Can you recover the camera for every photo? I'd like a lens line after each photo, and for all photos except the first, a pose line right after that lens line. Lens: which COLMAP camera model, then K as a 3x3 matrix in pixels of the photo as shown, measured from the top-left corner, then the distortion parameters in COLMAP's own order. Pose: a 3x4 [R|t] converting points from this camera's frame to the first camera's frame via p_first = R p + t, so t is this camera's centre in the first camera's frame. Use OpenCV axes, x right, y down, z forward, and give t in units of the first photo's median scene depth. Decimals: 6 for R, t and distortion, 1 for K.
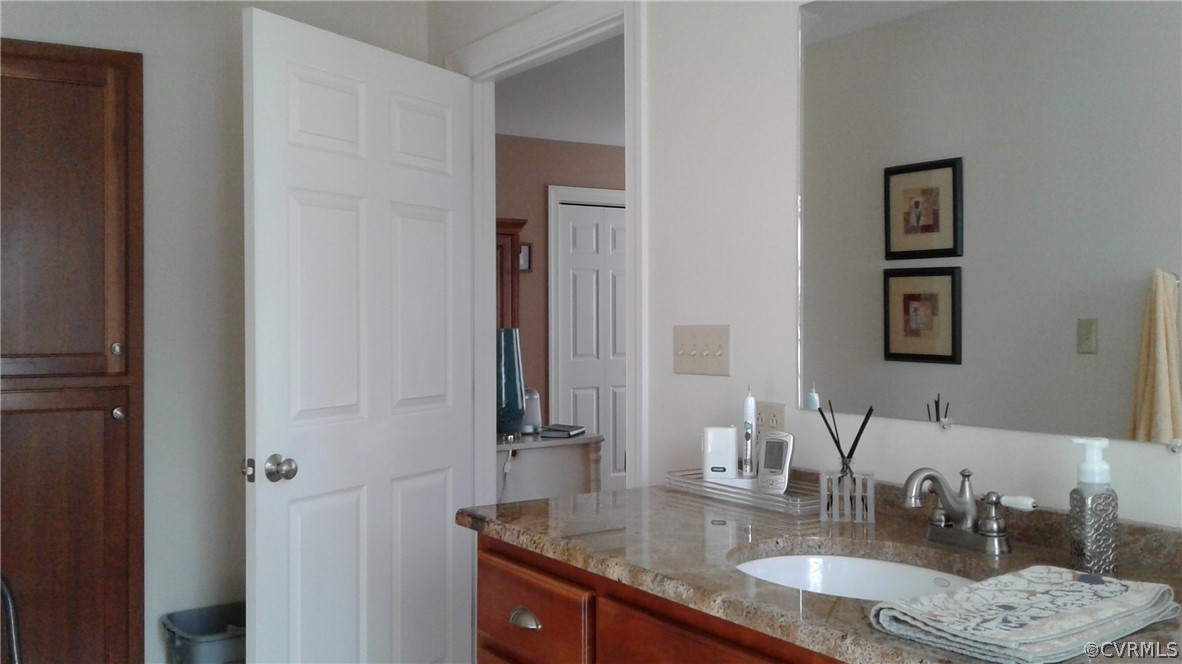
lens RADIAL K [[1088.6, 0, 591.0], [0, 1088.6, 332.0], [0, 0, 1]] dist [0.108990, -0.260709]
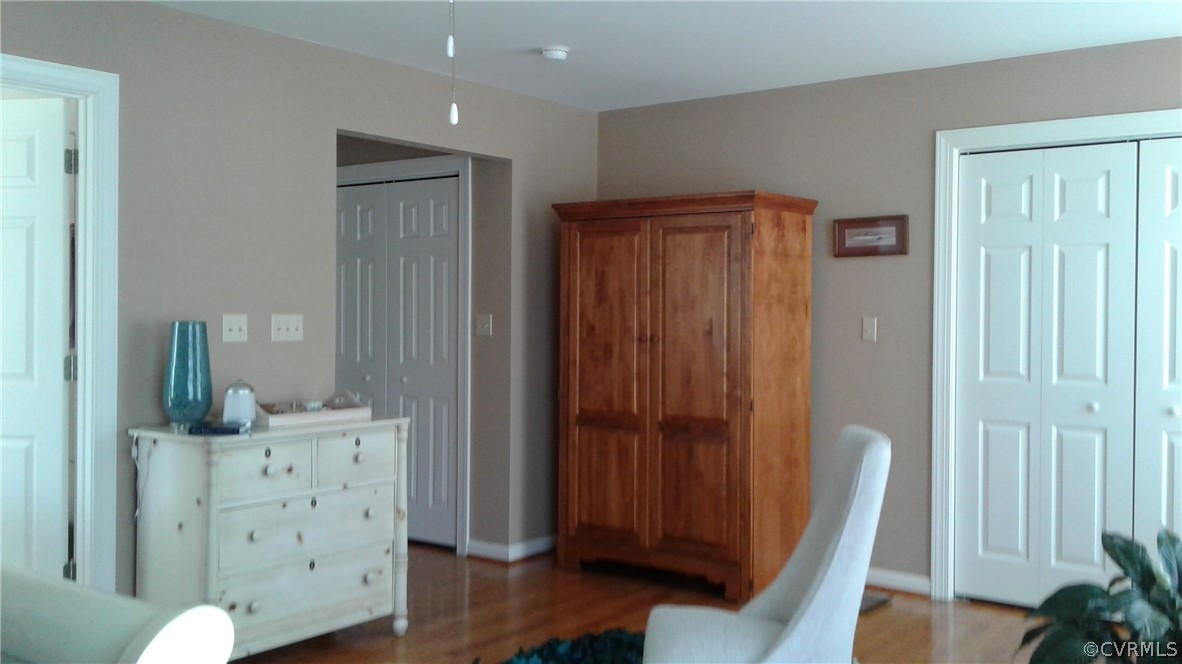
lens RADIAL K [[1088.6, 0, 591.0], [0, 1088.6, 332.0], [0, 0, 1]] dist [0.108990, -0.260709]
pose [[0.327231, 0.014537, -0.944833, 0.545909], [-0.022819, 0.999712, 0.007478, -0.003909], [0.944669, 0.019113, 0.327468, 0.534793]]
